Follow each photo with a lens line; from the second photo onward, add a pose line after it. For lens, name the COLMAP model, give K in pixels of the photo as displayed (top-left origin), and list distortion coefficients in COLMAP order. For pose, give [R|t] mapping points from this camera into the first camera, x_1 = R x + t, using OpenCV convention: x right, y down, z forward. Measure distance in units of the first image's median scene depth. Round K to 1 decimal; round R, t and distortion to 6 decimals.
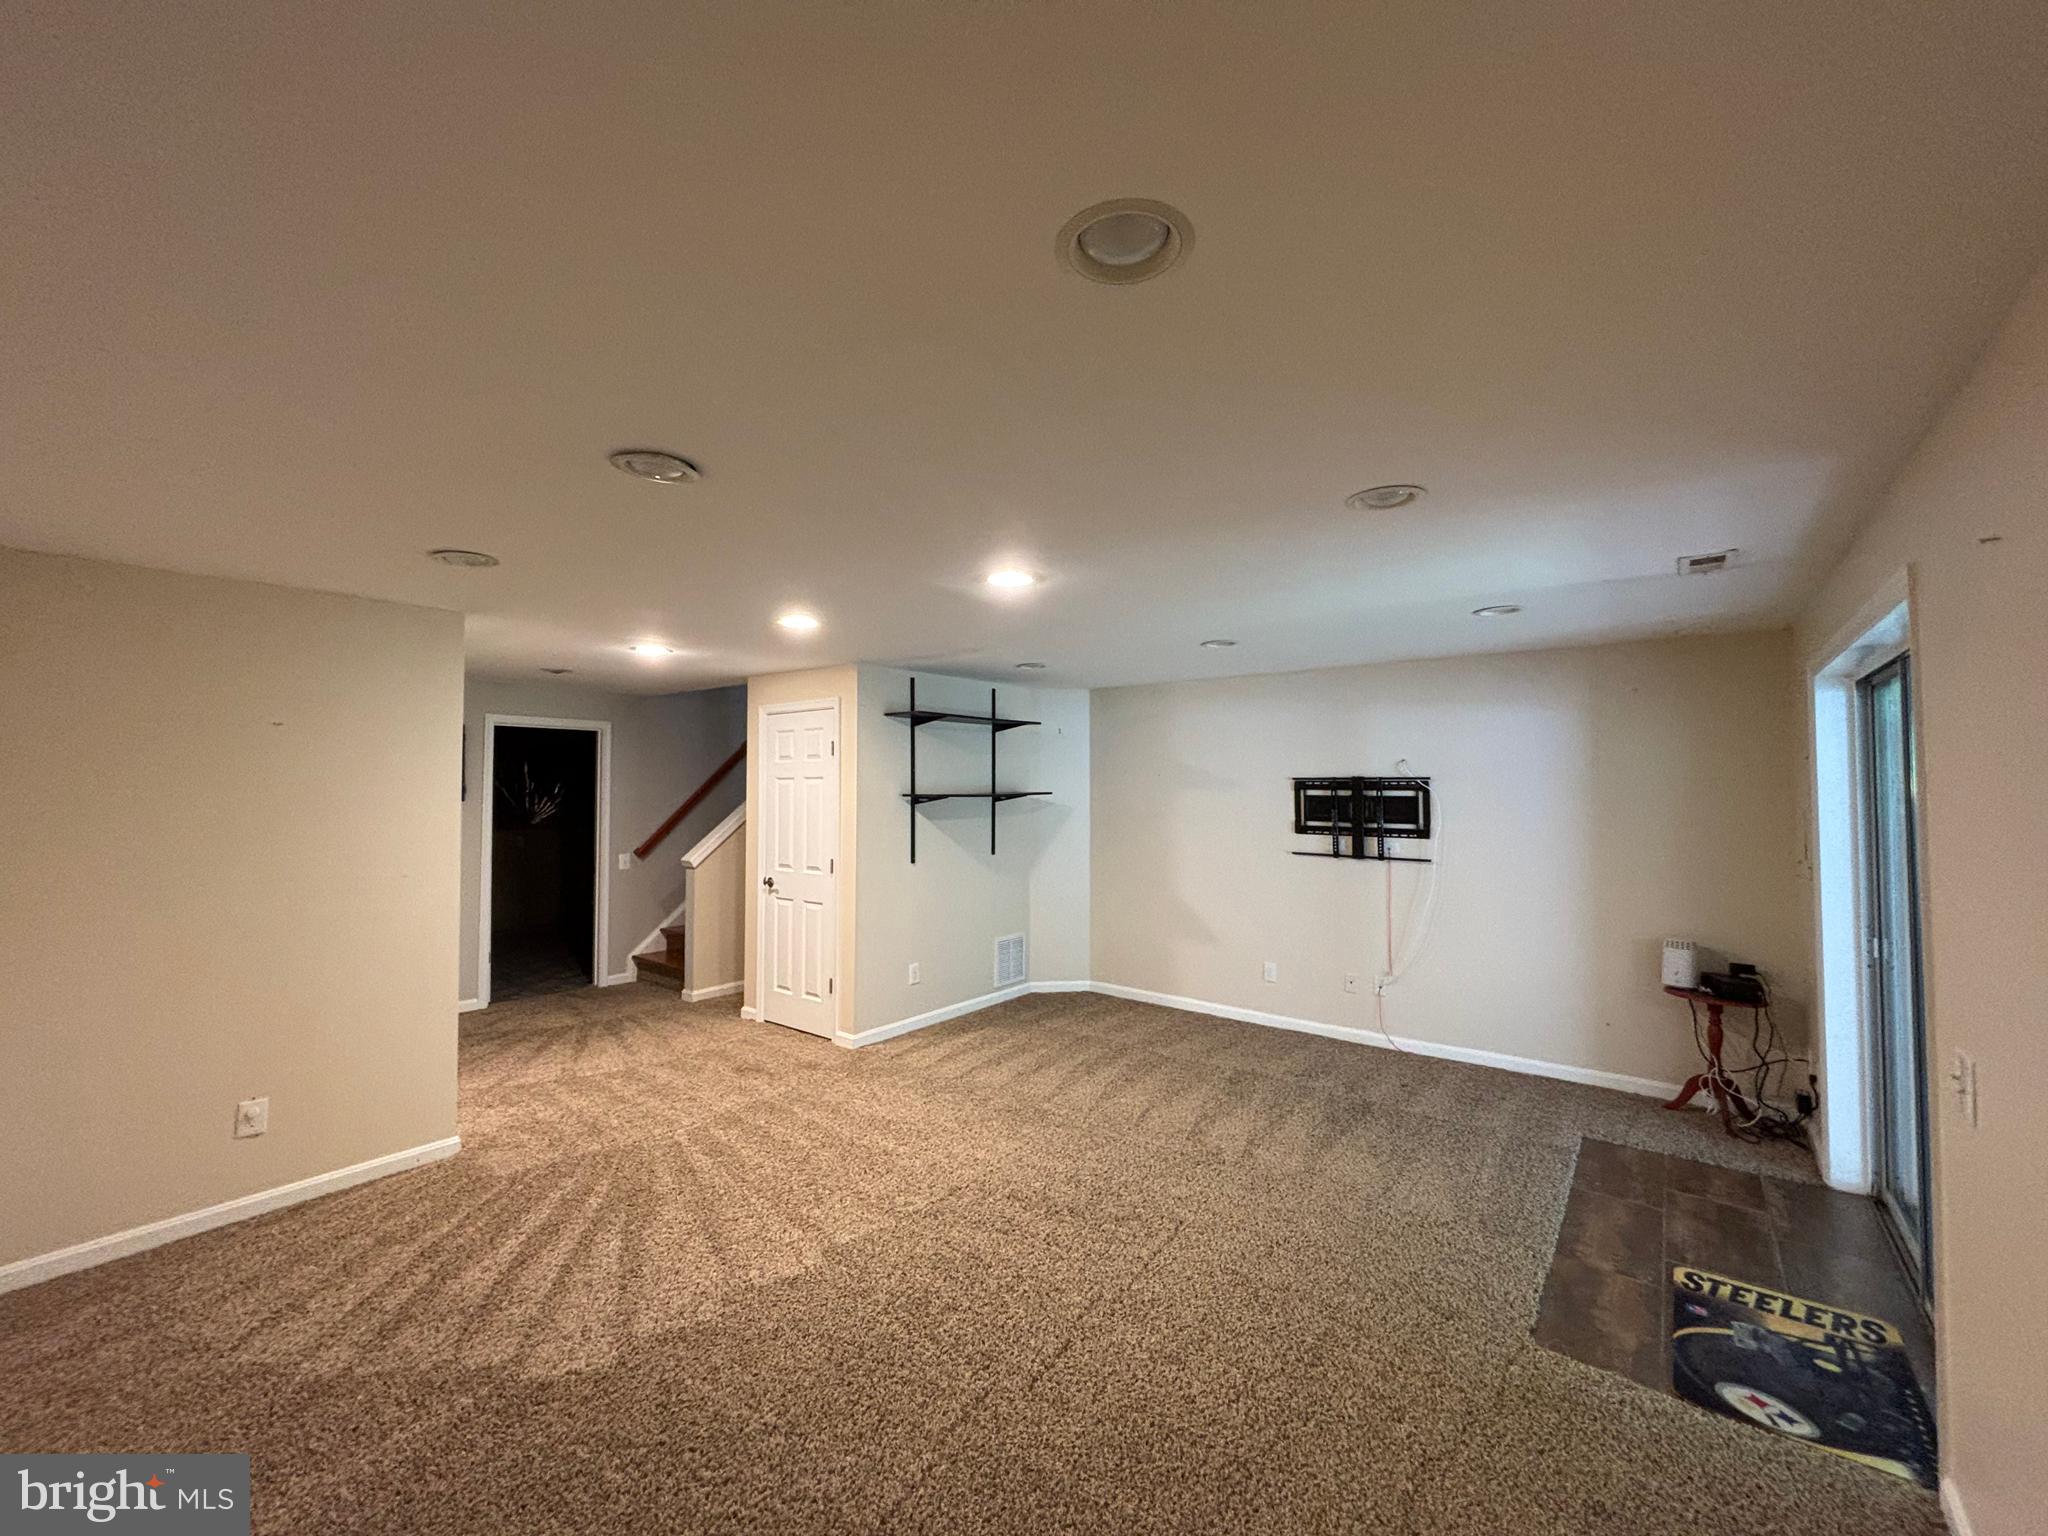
lens RADIAL K [[825.3, 0, 1022.0], [0, 825.3, 764.7], [0, 0, 1]] dist [0.003035, -0.001089]
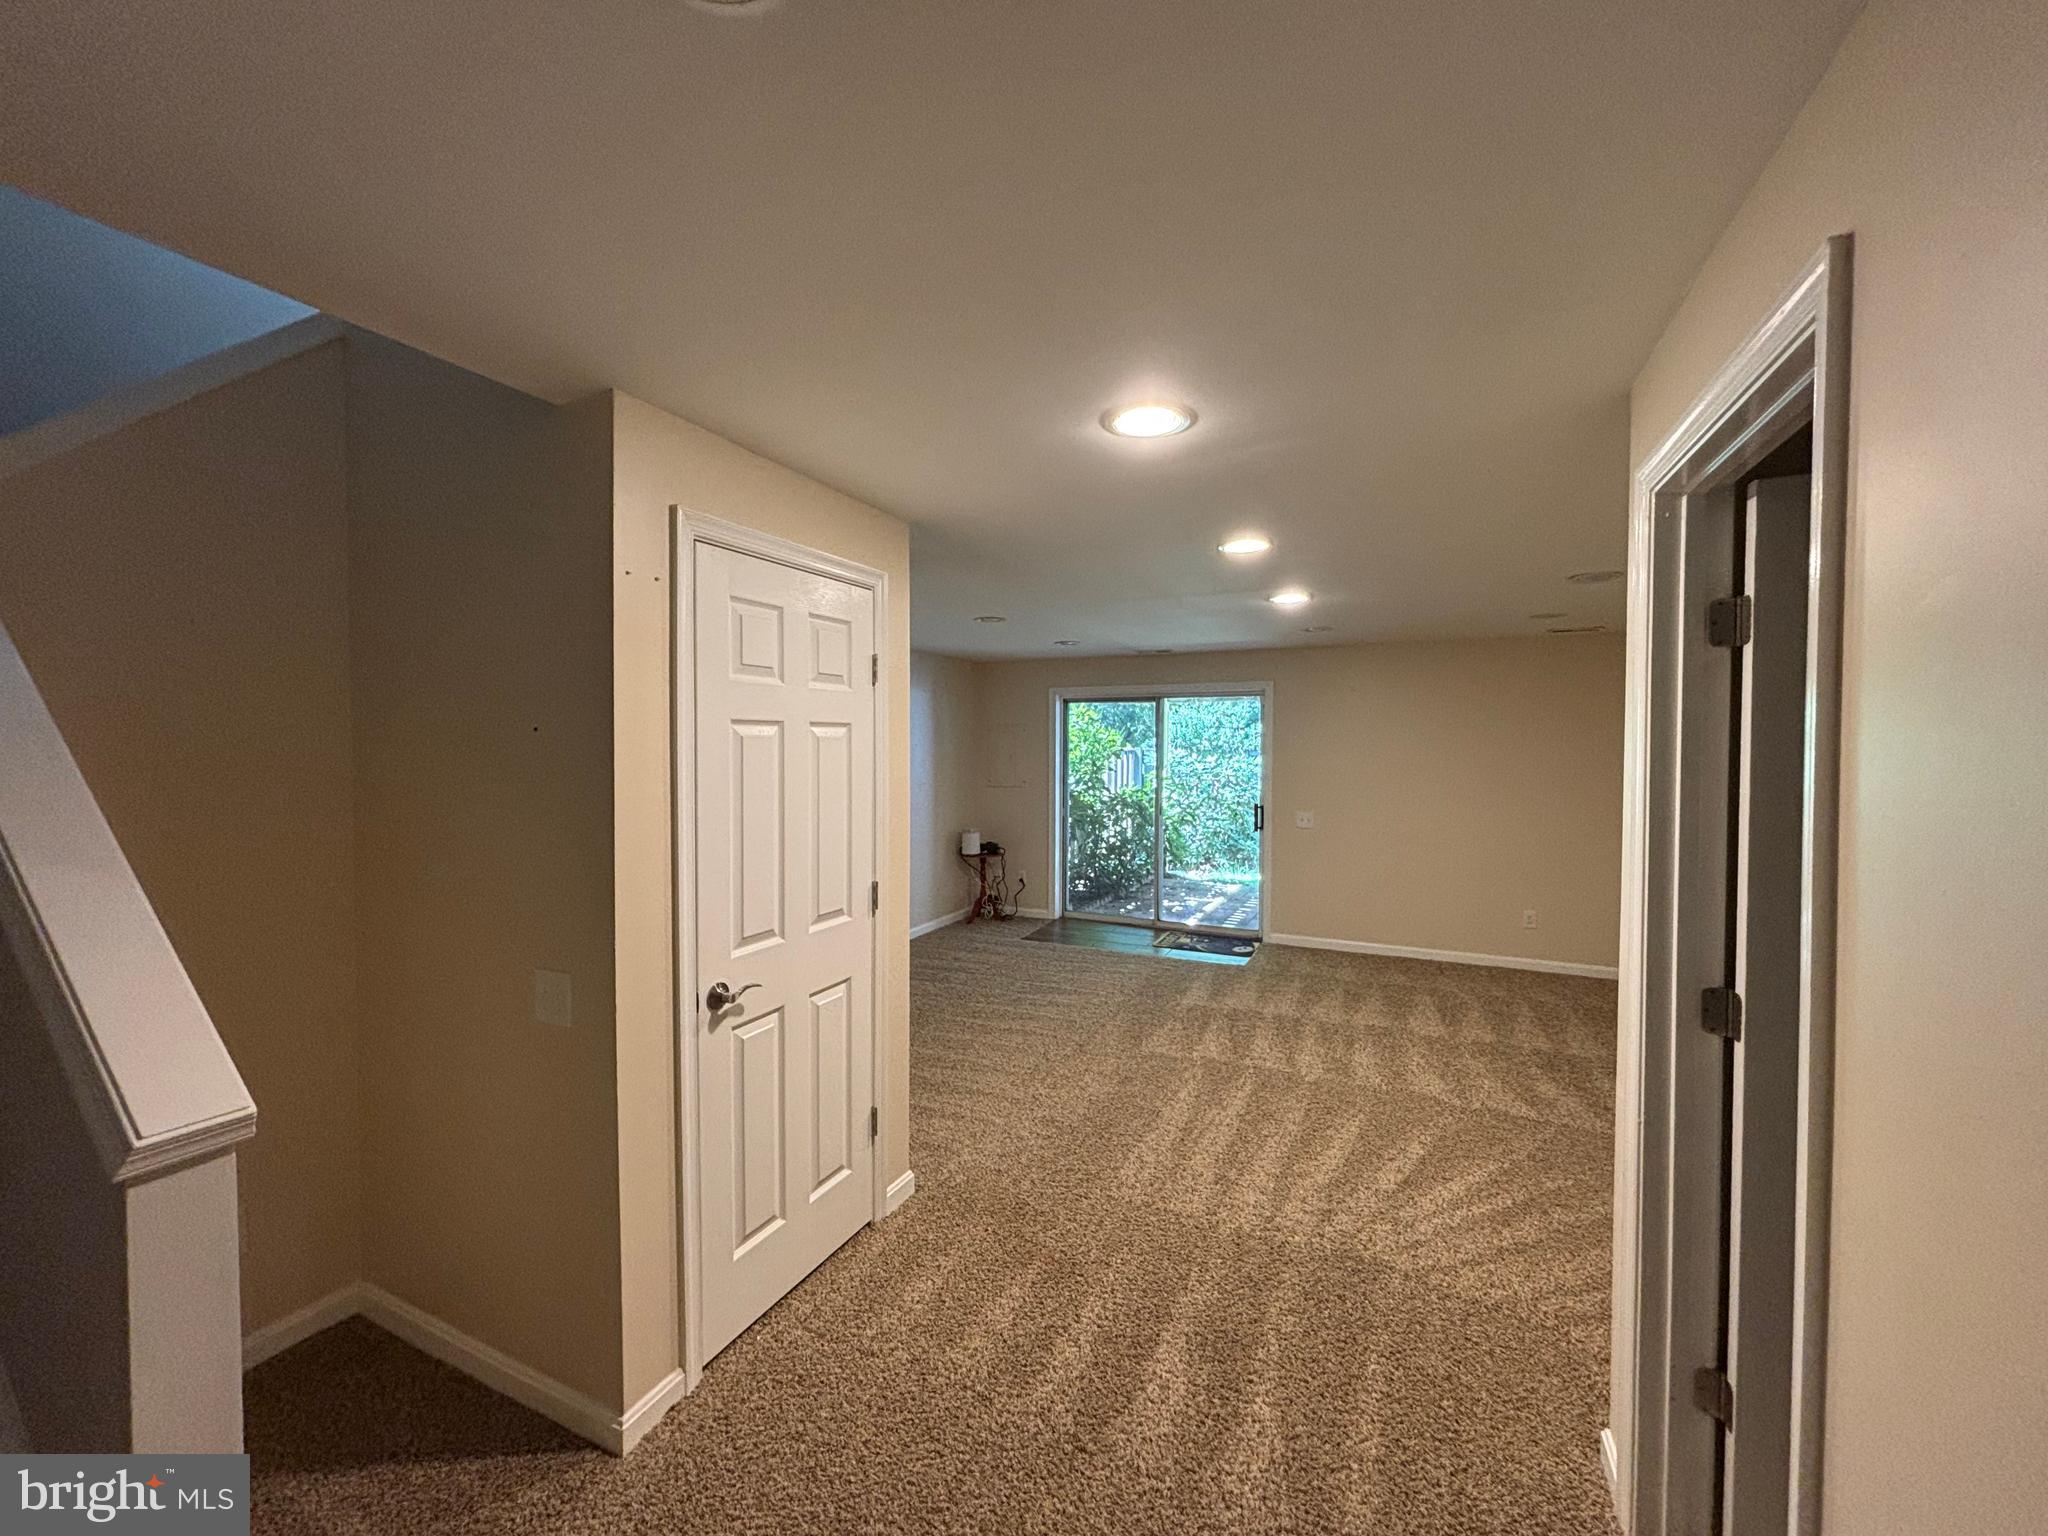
lens RADIAL K [[825.3, 0, 1012.9], [0, 825.3, 759.5], [0, 0, 1]] dist [0.003035, -0.001089]
pose [[-0.221854, -0.019889, 0.974877, -0.776169], [-0.027631, 0.999519, 0.014104, 0.027827], [-0.974688, -0.023808, -0.222297, 1.057695]]
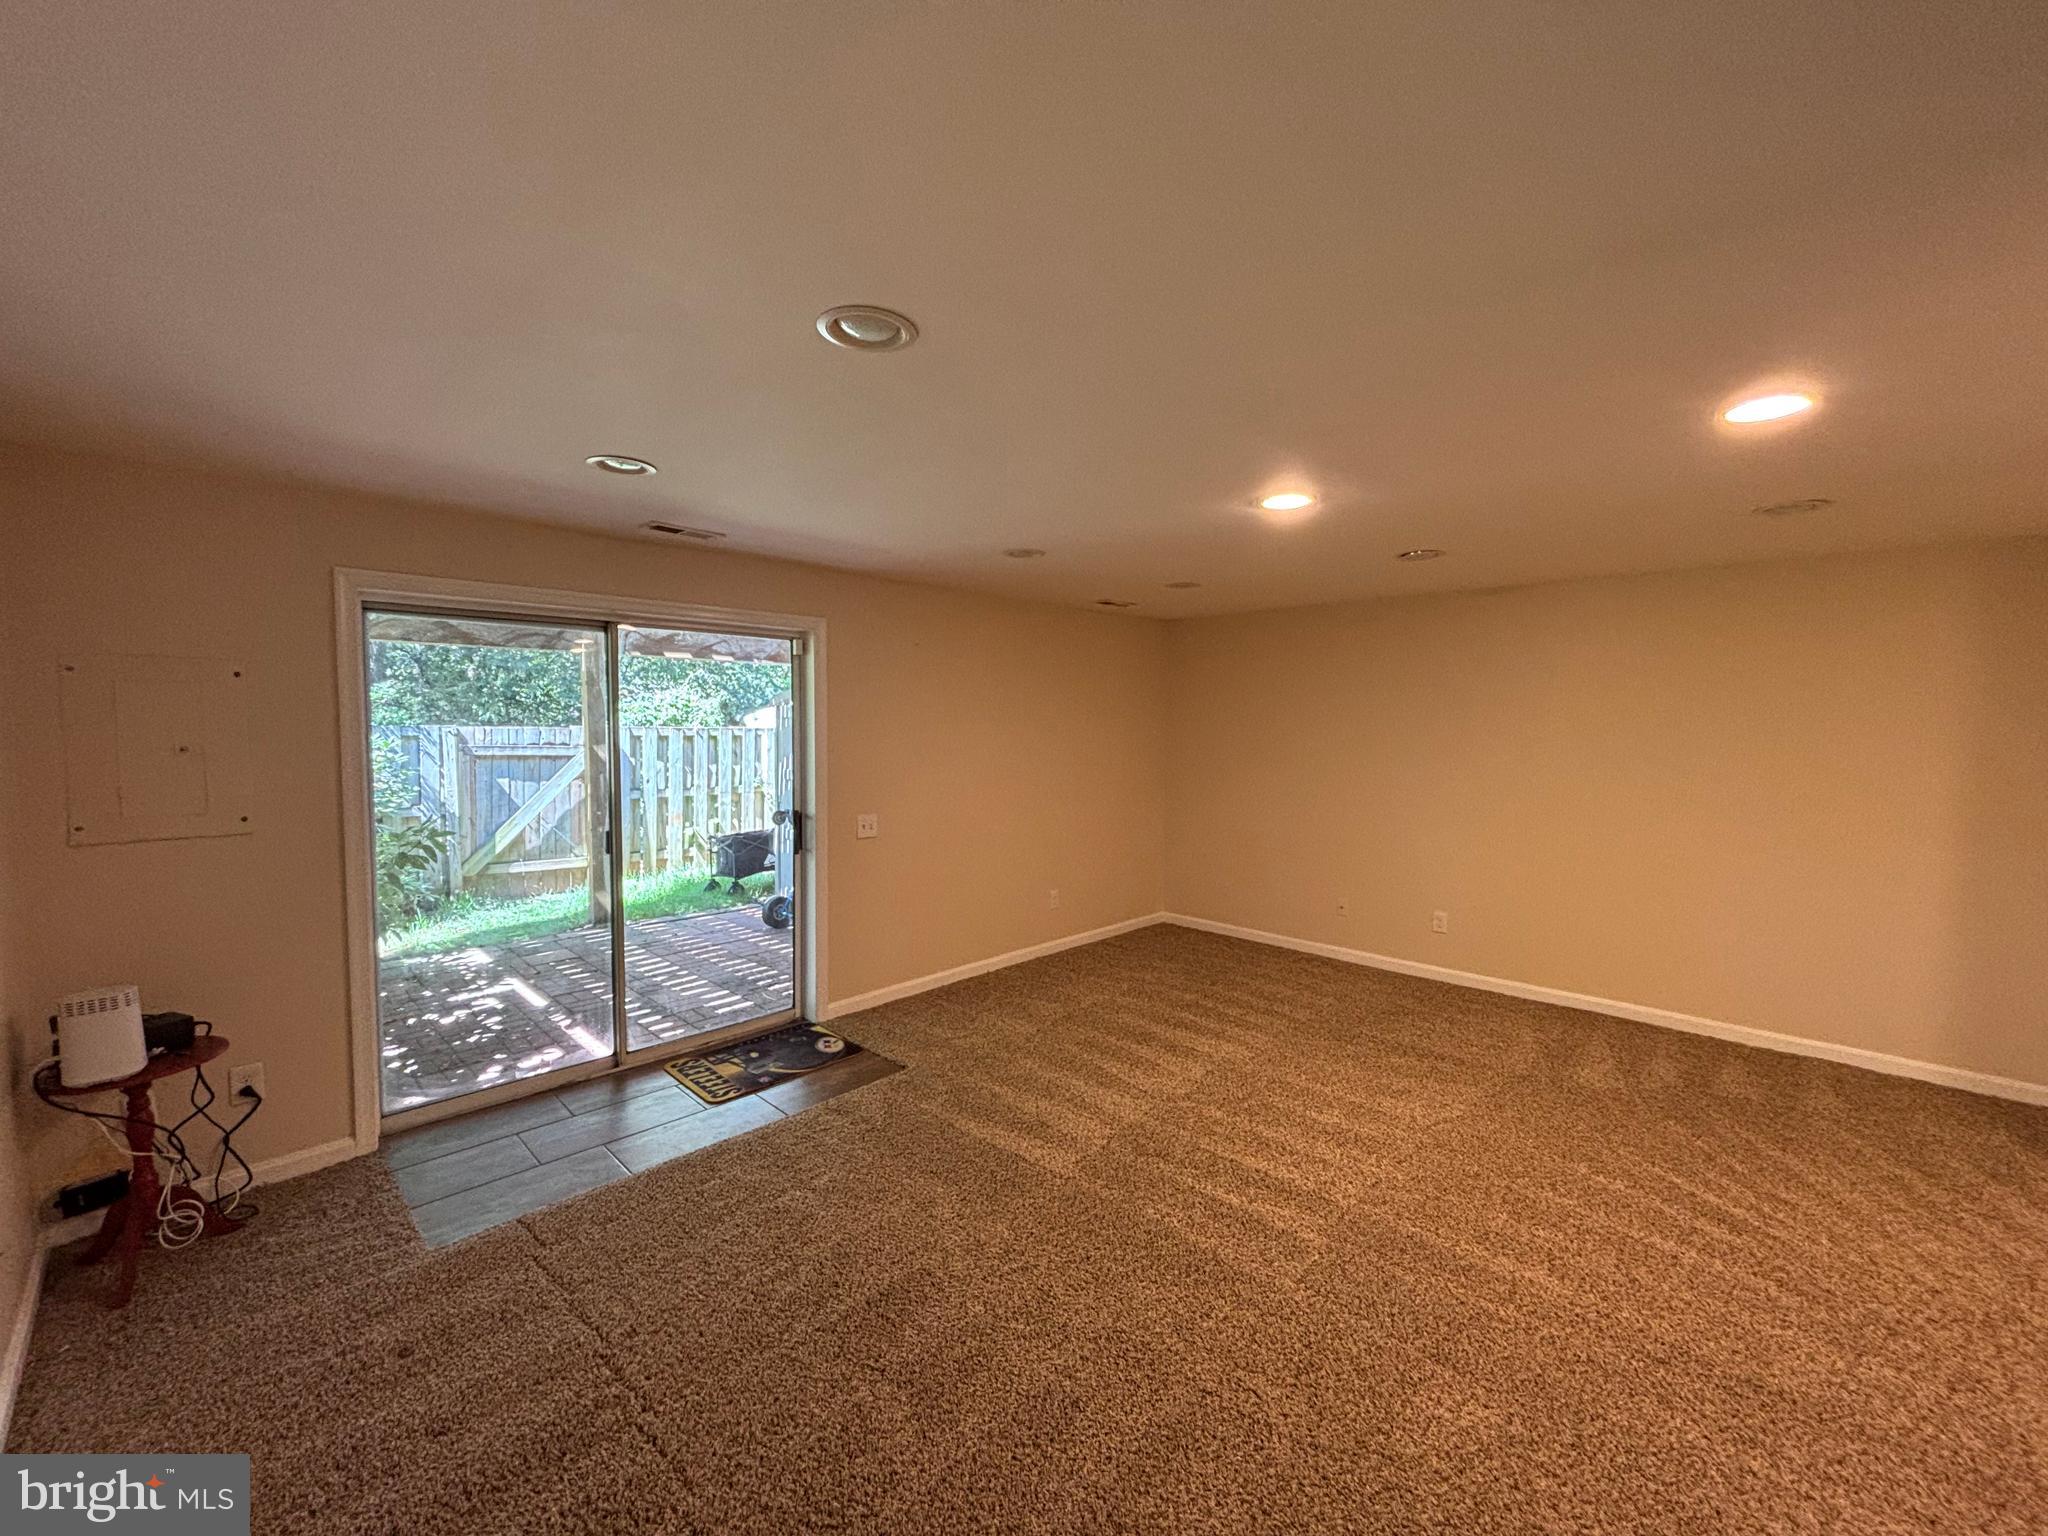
lens RADIAL K [[825.3, 0, 1019.9], [0, 825.3, 777.5], [0, 0, 1]] dist [0.003035, -0.001089]
pose [[-0.994841, -0.010456, 0.100904, 0.119533], [-0.005840, 0.998927, 0.045935, 0.033790], [-0.101276, 0.045108, -0.993835, 1.183141]]
